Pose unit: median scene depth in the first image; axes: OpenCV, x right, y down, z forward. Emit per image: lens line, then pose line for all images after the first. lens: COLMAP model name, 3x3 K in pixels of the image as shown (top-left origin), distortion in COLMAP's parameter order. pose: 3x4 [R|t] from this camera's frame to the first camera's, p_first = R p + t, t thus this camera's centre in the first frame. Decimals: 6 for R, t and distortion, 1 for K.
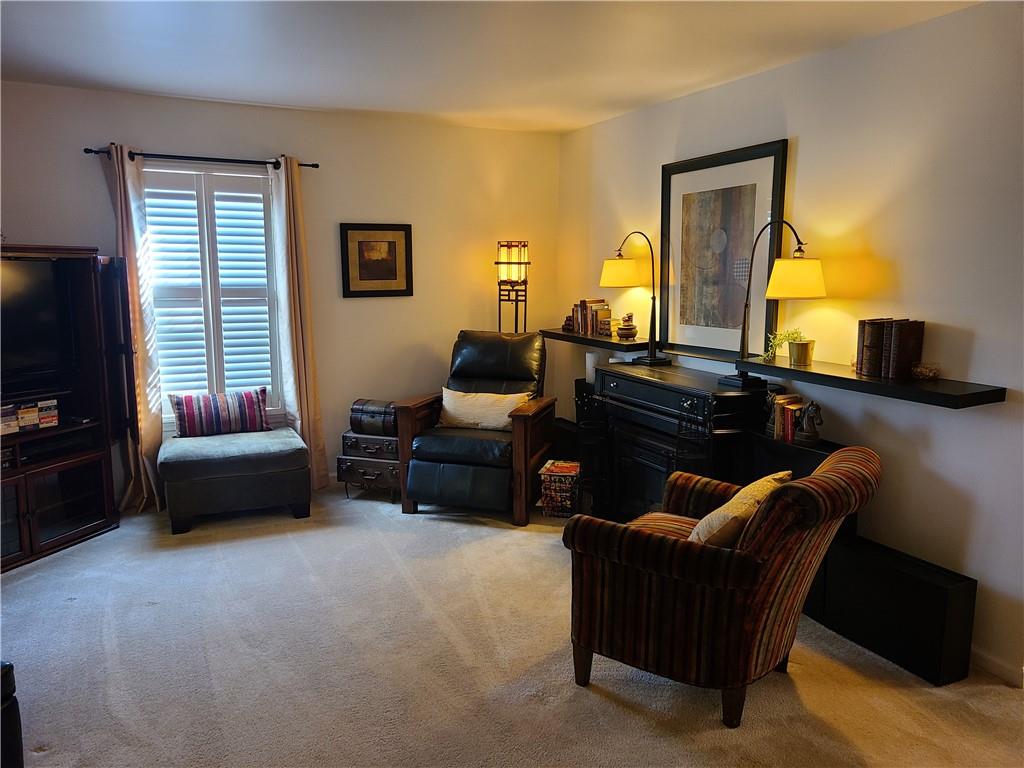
lens RADIAL K [[756.9, 0, 513.0], [0, 756.9, 389.1], [0, 0, 1]] dist [0.058501, -0.001832]
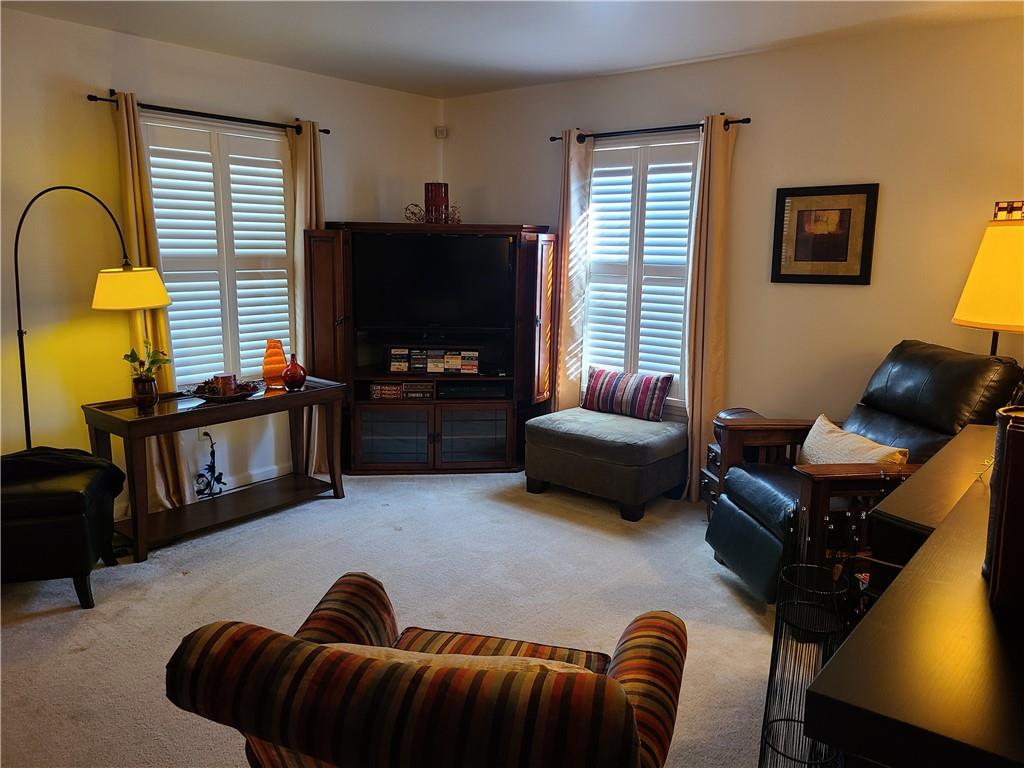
lens RADIAL K [[778.0, 0, 512.0], [0, 778.0, 384.0], [0, 0, 1]] dist [0.050745, -0.001563]
pose [[0.431880, 0.169300, -0.885899, 0.442351], [-0.155521, 0.981491, 0.111751, -0.069713], [0.888422, 0.089513, 0.450216, 0.425847]]
